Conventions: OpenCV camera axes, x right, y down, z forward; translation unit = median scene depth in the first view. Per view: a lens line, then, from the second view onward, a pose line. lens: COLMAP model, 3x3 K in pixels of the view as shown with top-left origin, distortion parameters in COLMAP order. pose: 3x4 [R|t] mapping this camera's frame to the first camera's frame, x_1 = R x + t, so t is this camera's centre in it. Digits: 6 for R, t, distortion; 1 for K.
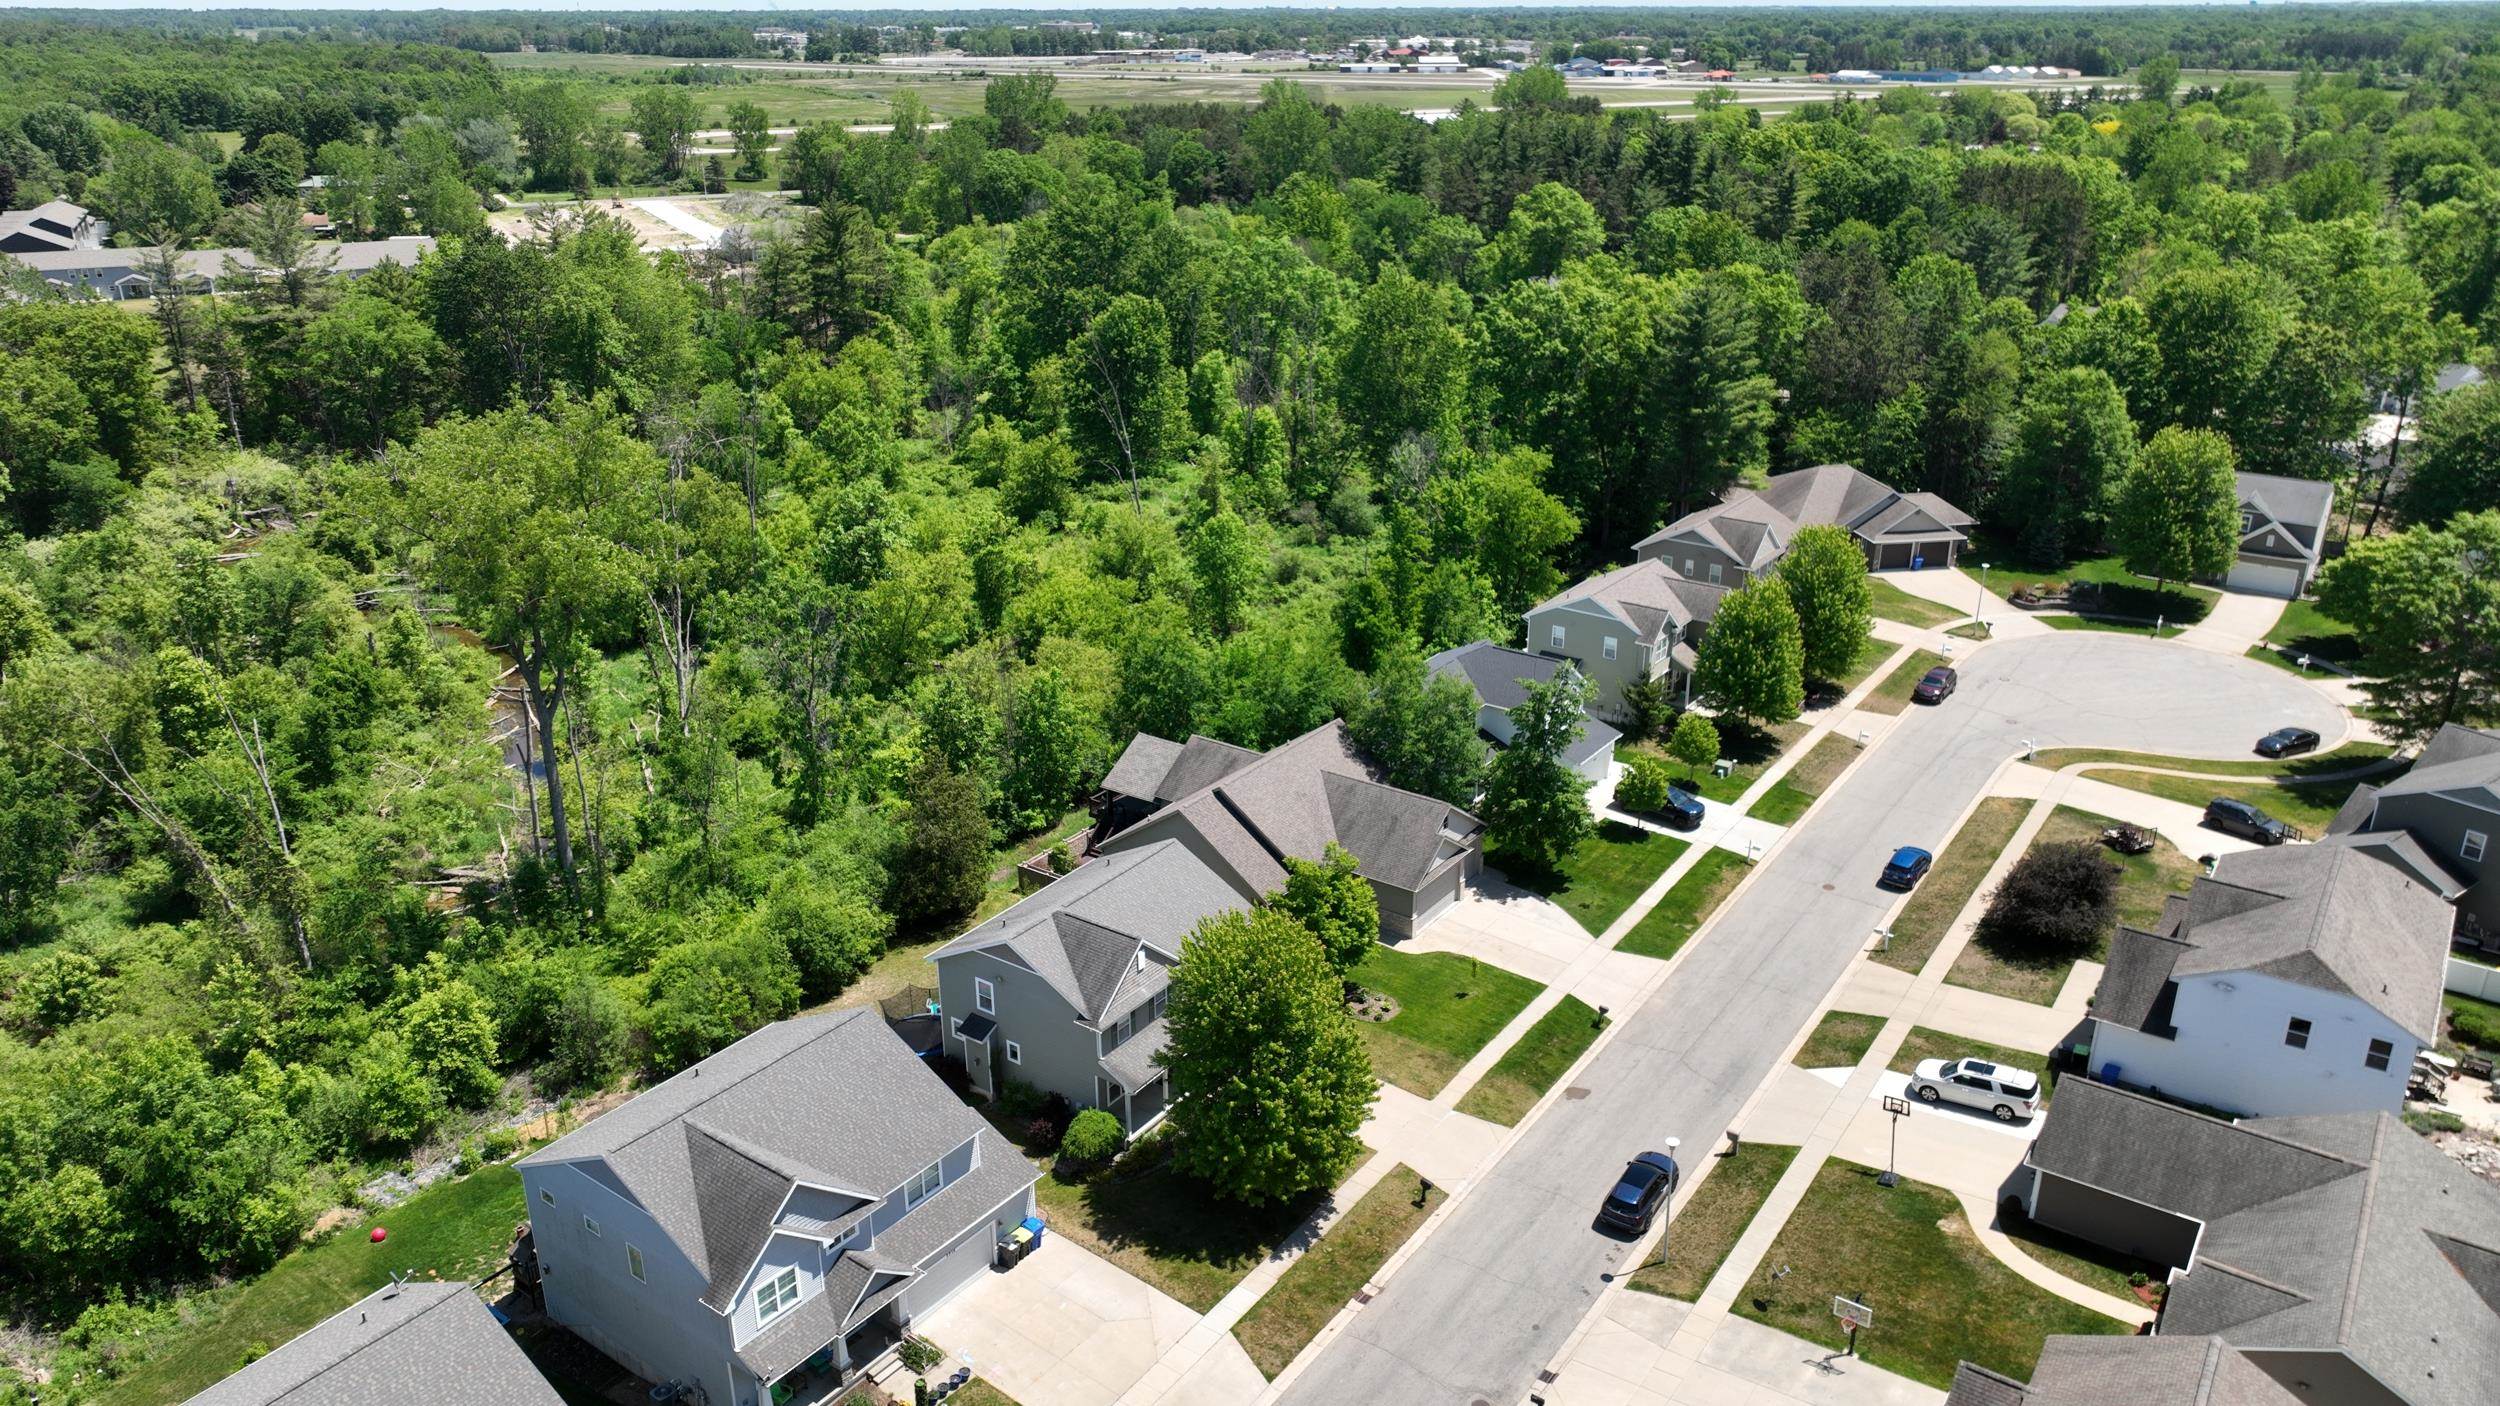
lens RADIAL K [[1758.1, 0, 1253.7], [0, 1758.1, 702.1], [0, 0, 1]] dist [0.004764, 0.007262]
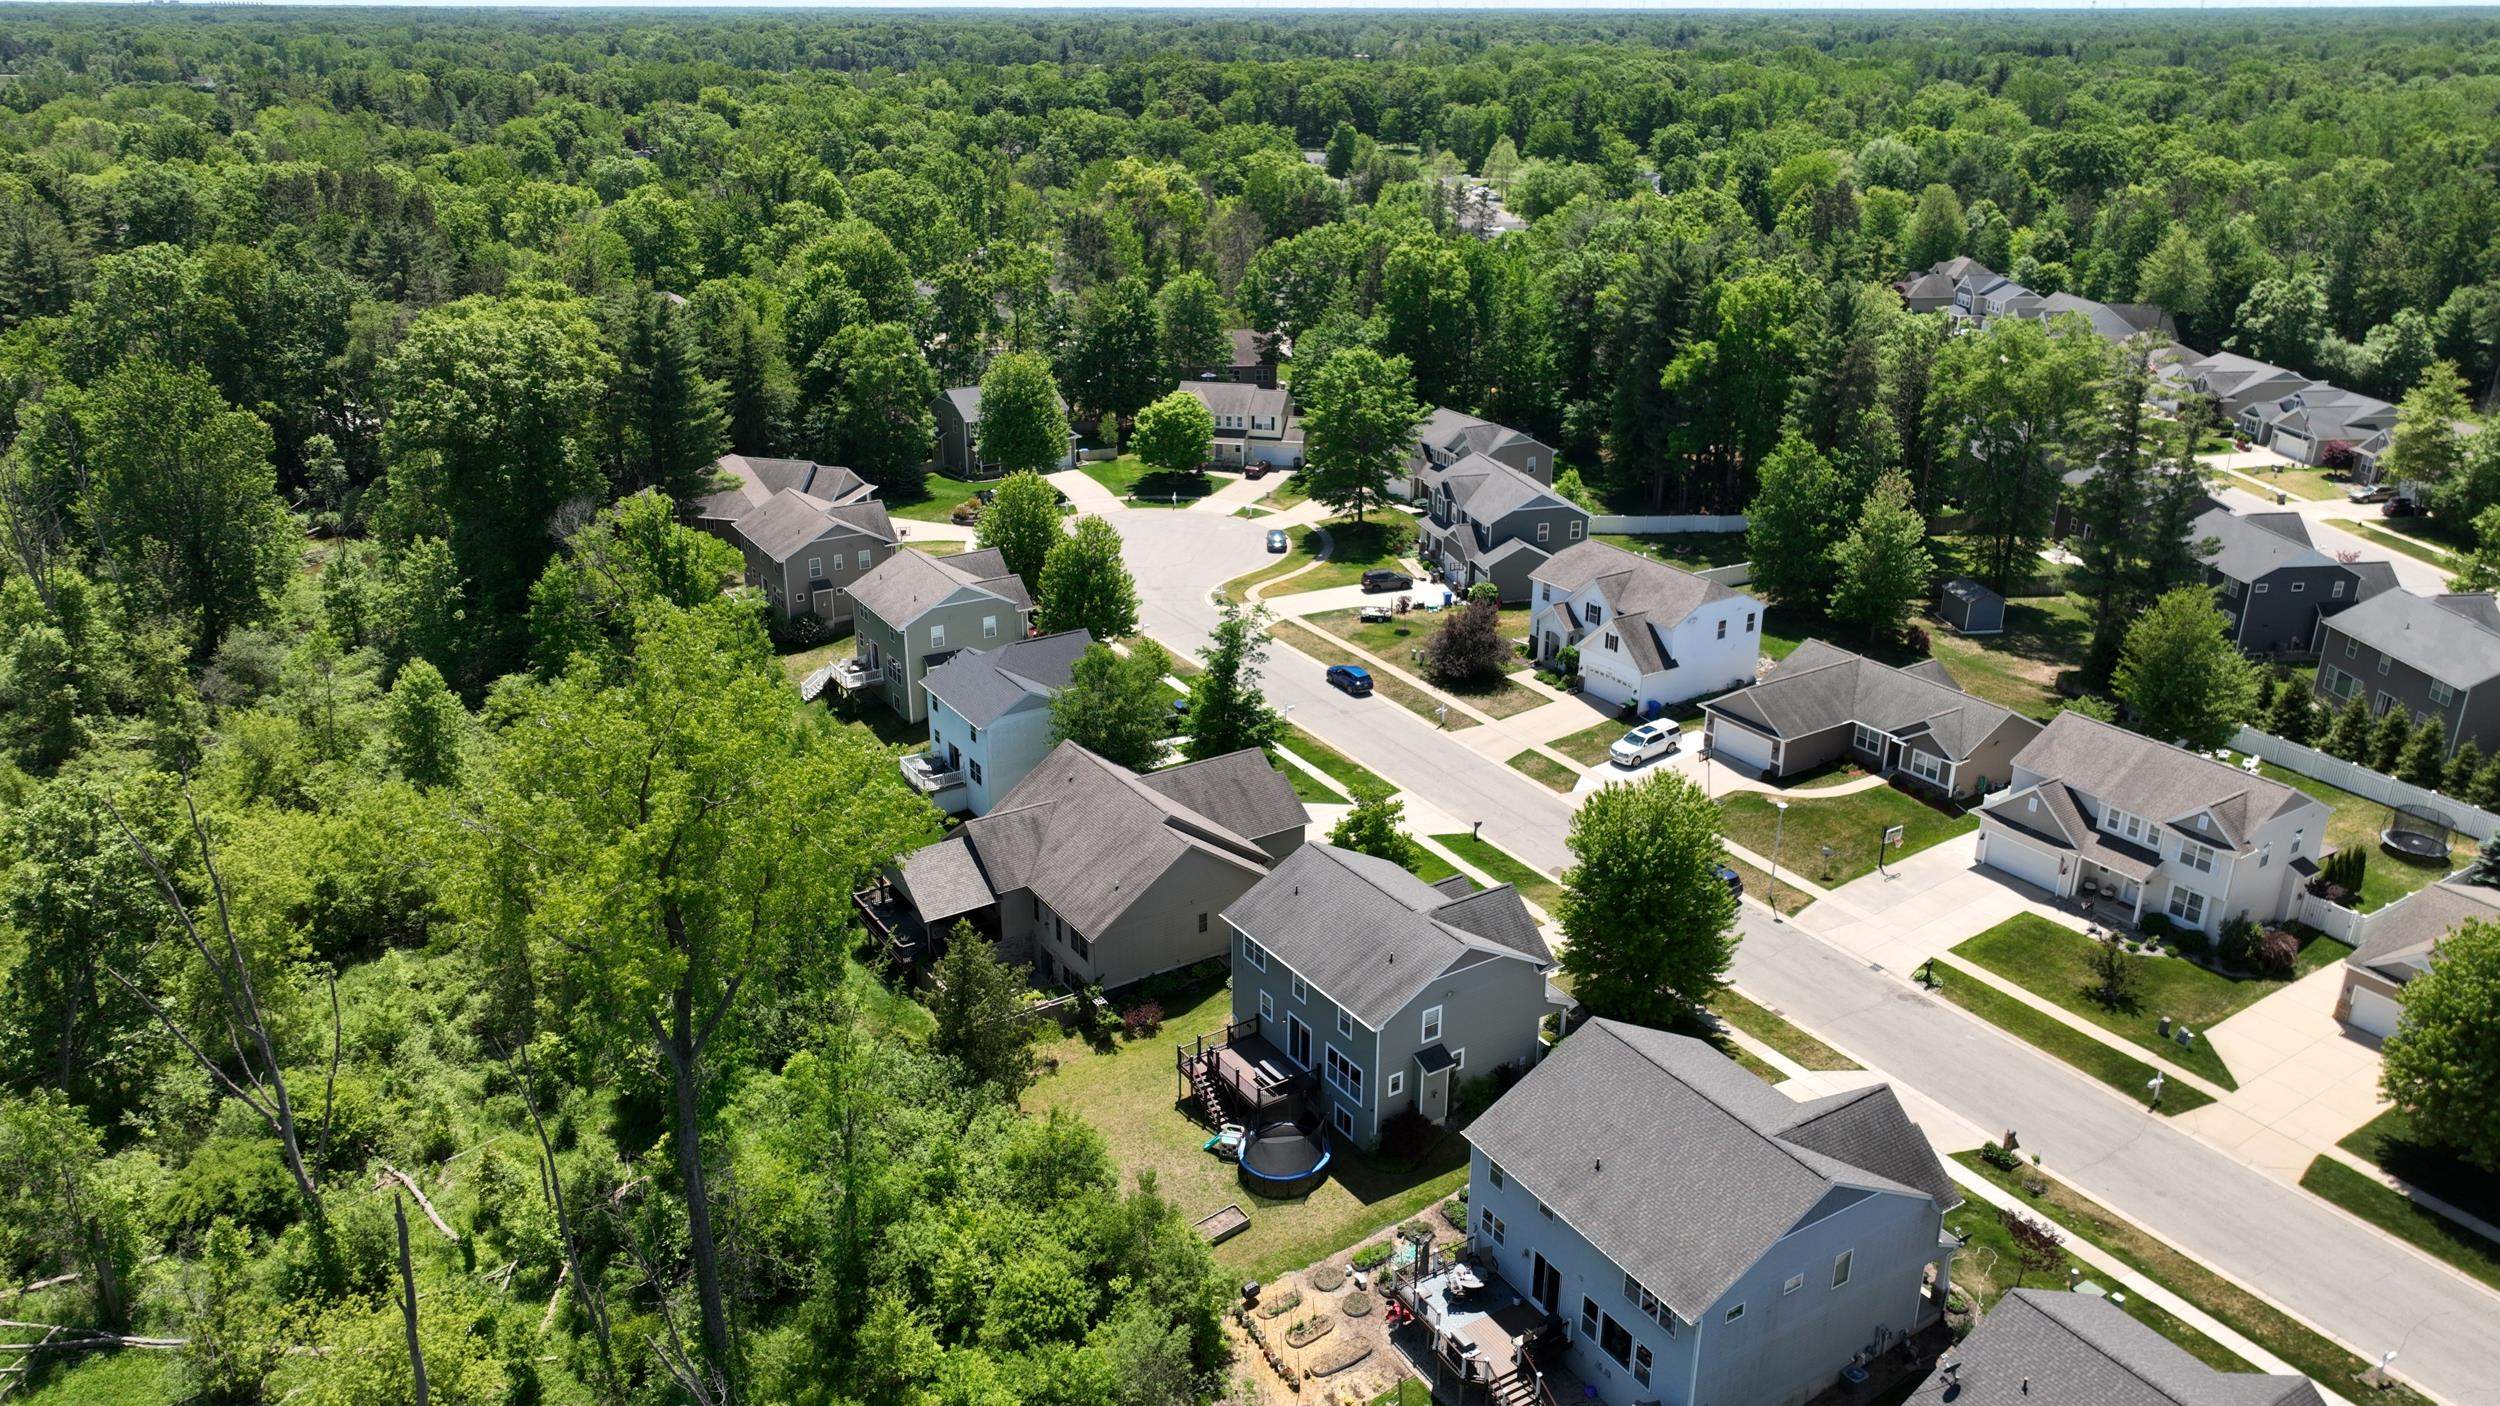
lens RADIAL K [[1758.1, 0, 1245.0], [0, 1758.1, 700.3], [0, 0, 1]] dist [0.004764, 0.007262]
pose [[0.379146, -0.335605, 0.862333, -0.983764], [0.337086, 0.917971, 0.209050, -0.238322], [-0.861755, 0.211420, 0.461173, 0.610931]]
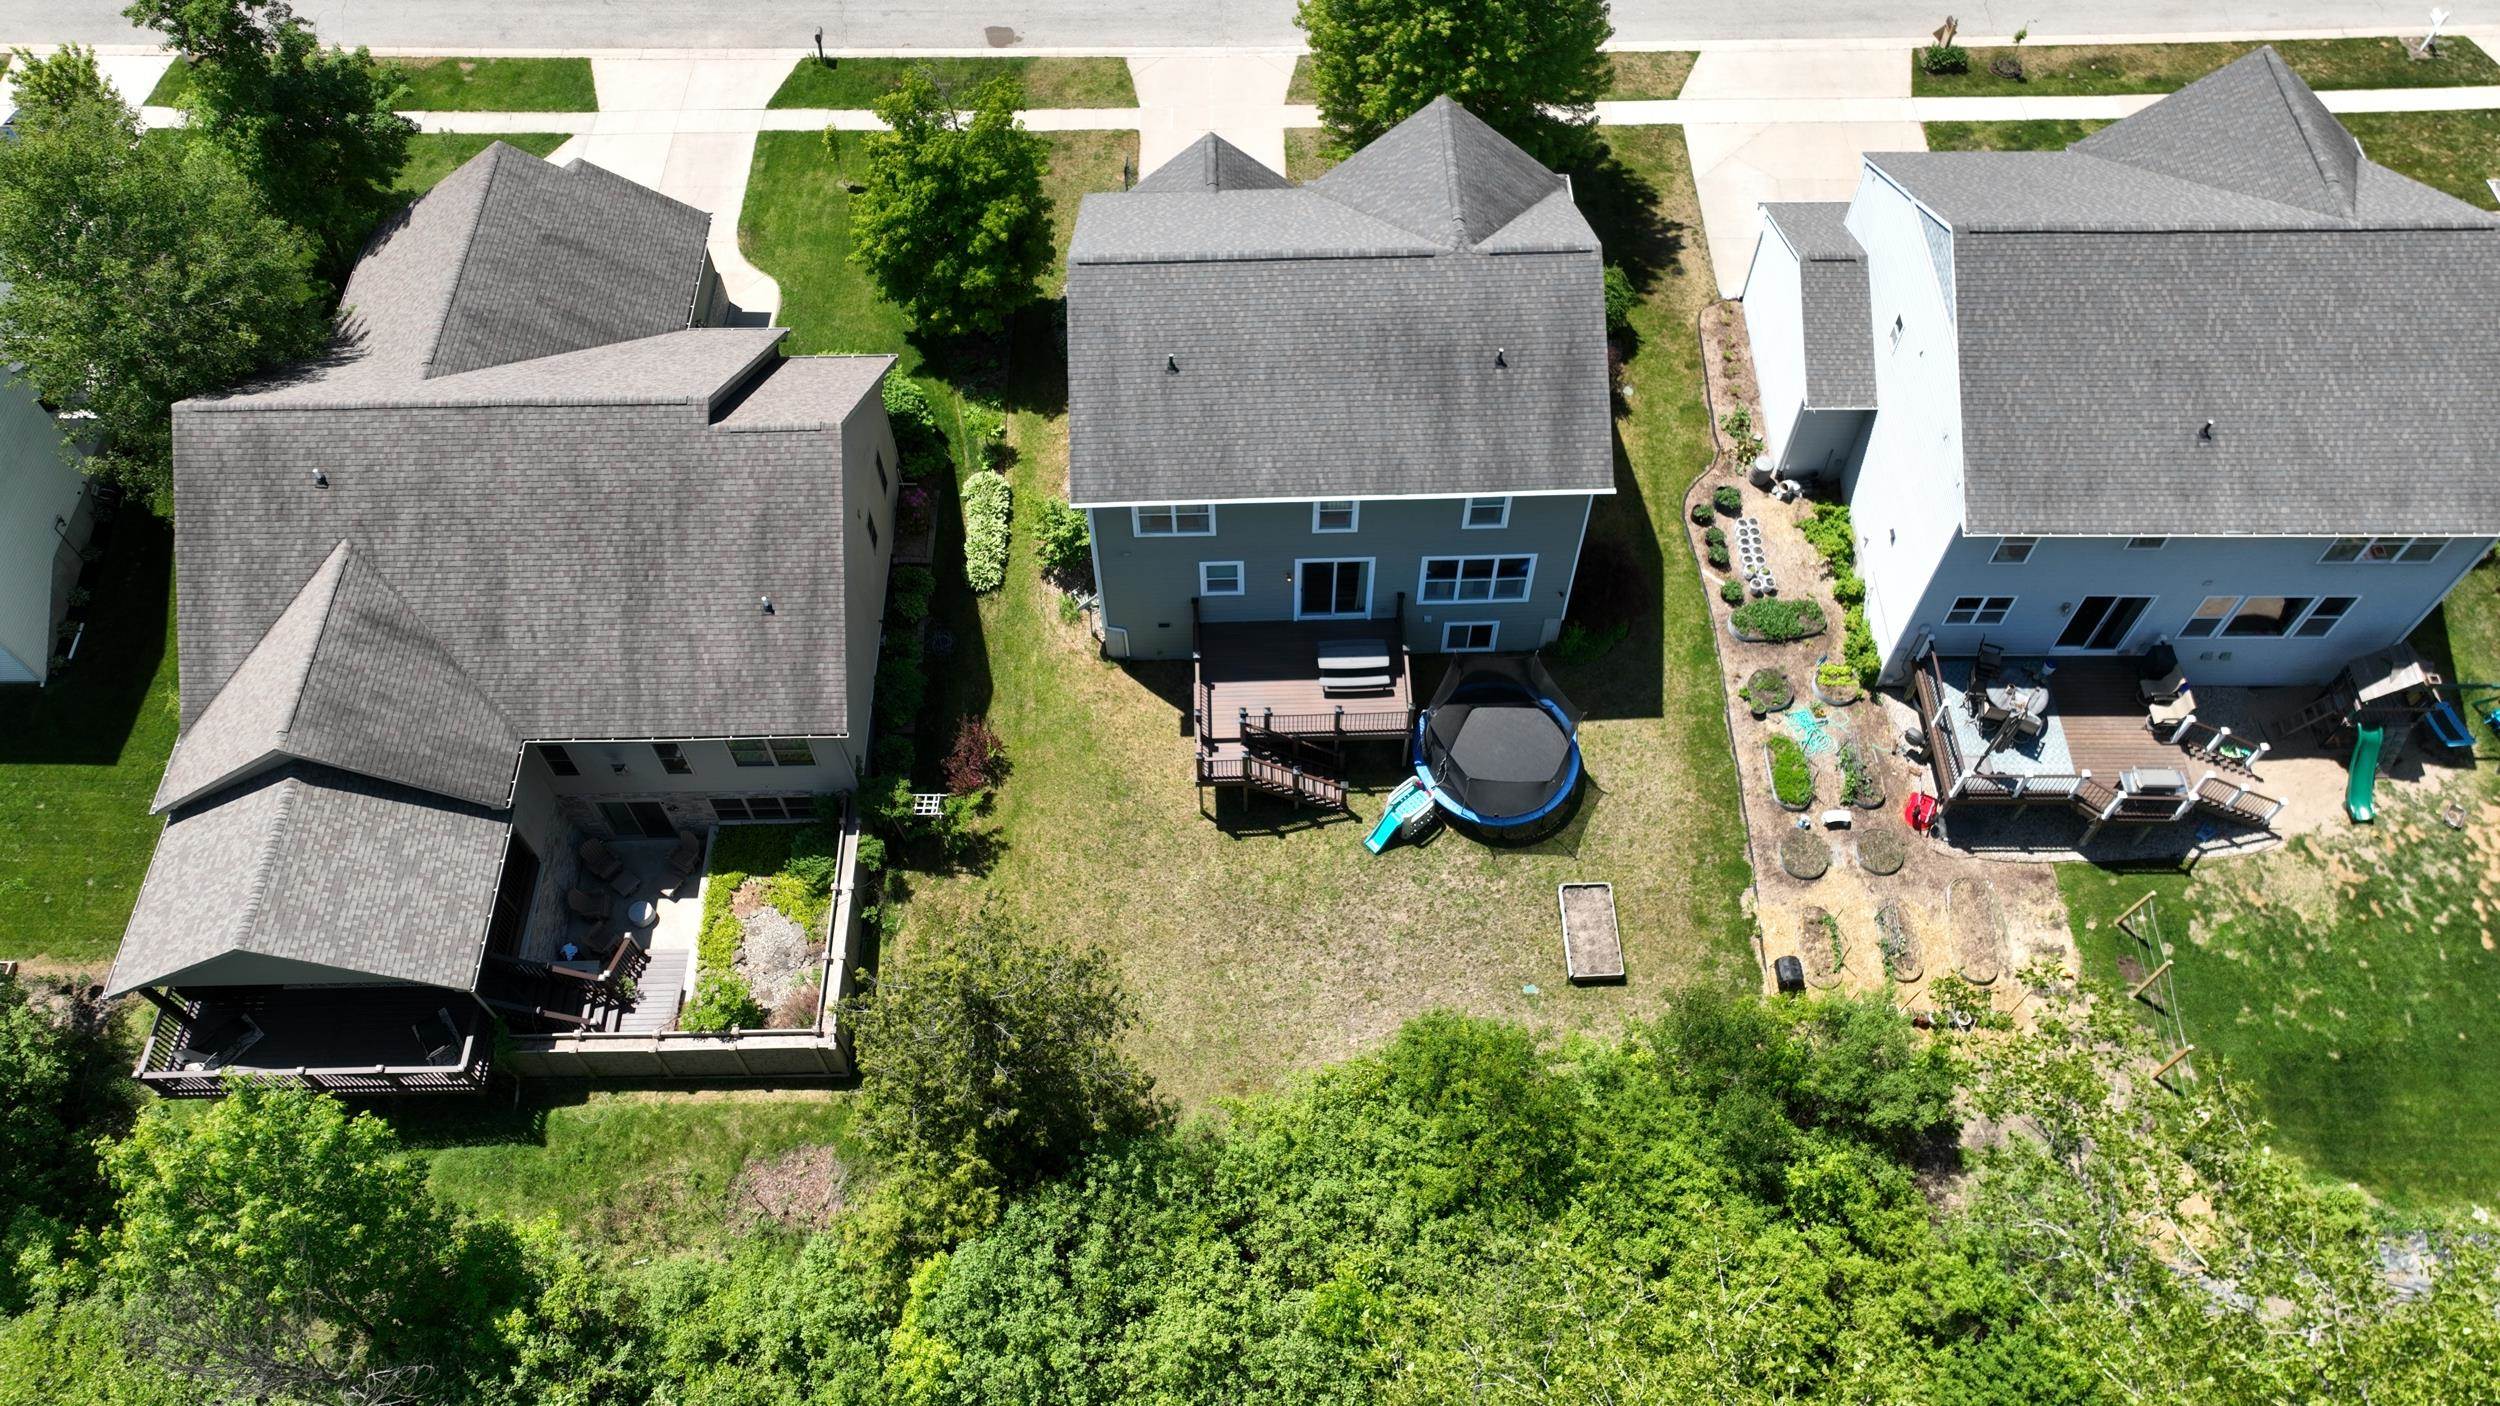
lens RADIAL K [[1758.1, 0, 1251.4], [0, 1758.1, 707.3], [0, 0, 1]] dist [0.004764, 0.007262]
pose [[-0.591237, -0.671881, 0.446110, -0.399426], [0.306245, 0.324683, 0.894872, -0.315733], [-0.746092, 0.665700, 0.013796, 1.142235]]
